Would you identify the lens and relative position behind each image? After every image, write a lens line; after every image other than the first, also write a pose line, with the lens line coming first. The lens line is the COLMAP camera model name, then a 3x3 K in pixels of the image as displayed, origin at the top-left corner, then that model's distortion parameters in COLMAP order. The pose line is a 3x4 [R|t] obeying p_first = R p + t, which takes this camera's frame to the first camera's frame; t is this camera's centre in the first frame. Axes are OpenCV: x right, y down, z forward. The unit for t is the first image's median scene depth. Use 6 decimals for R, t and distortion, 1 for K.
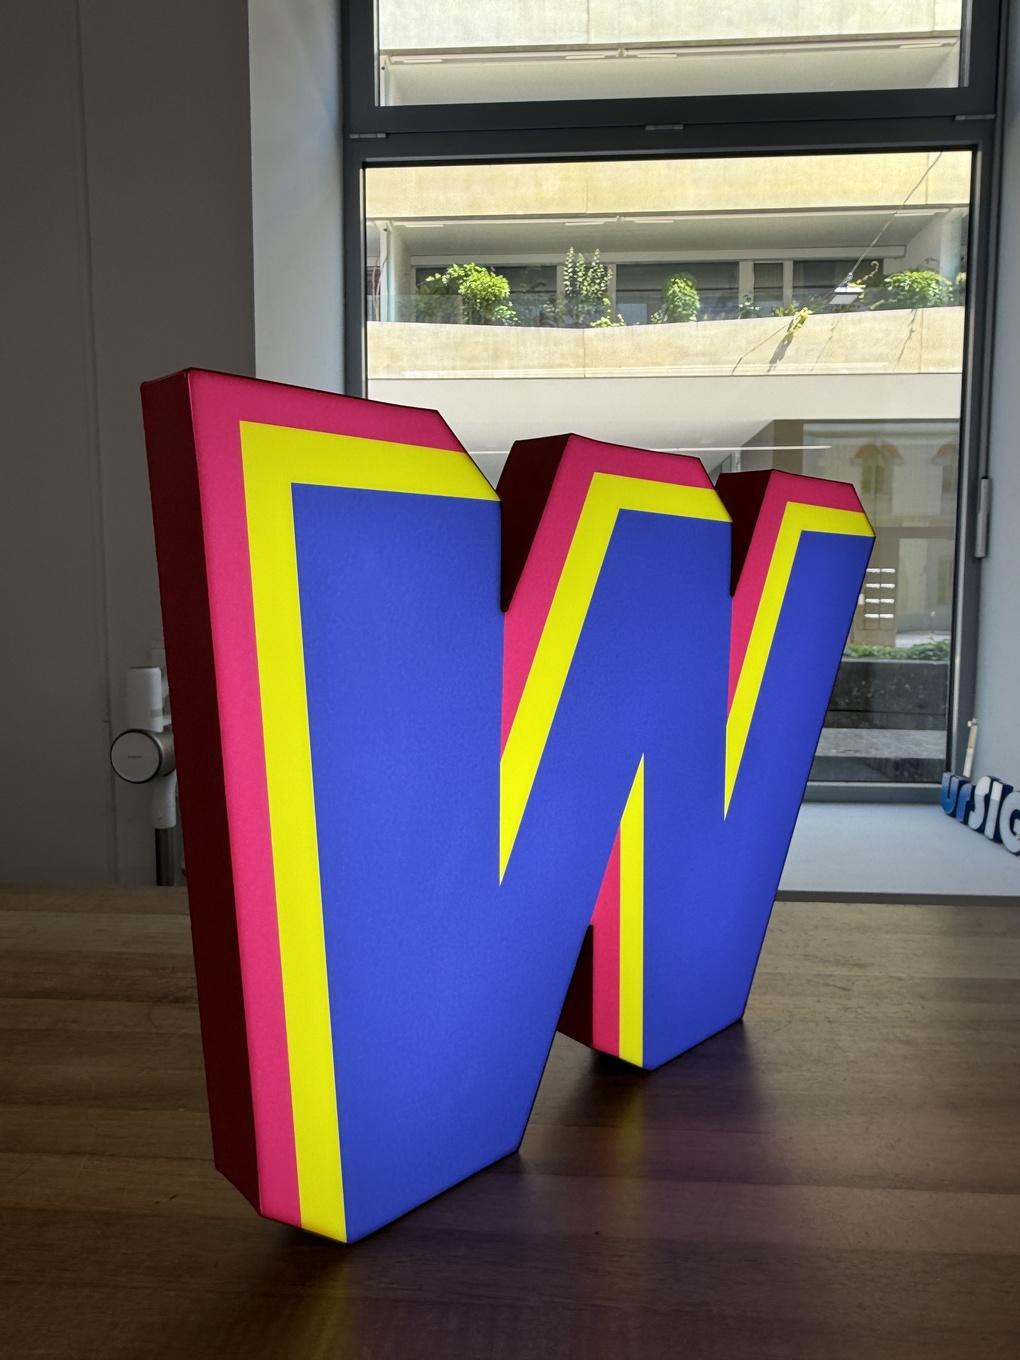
lens RADIAL K [[915.7, 0, 510.0], [0, 915.7, 680.0], [0, 0, 1]] dist [0.000434, -0.000012]
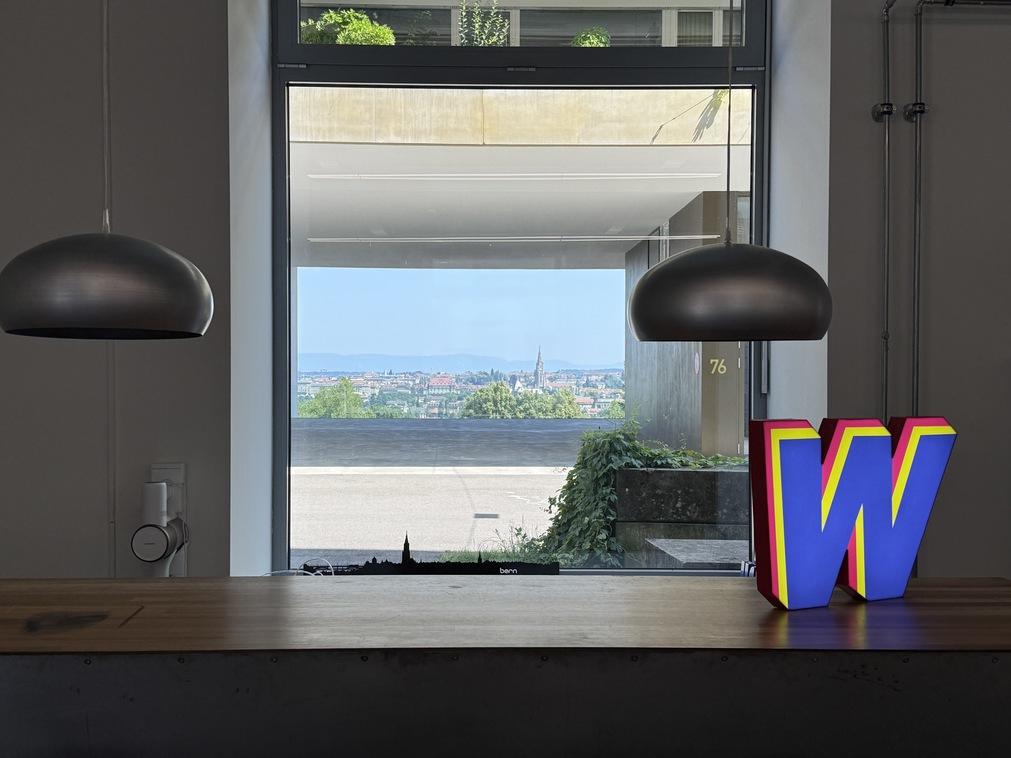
lens RADIAL K [[1389.5, 0, 505.5], [0, 1389.5, 379.0], [0, 0, 1]] dist [0.203887, -0.002250]
pose [[0.996660, -0.000842, 0.081655, -0.005879], [0.007986, 0.996159, -0.087198, 0.005194], [-0.081268, 0.087559, 0.992839, -0.293350]]
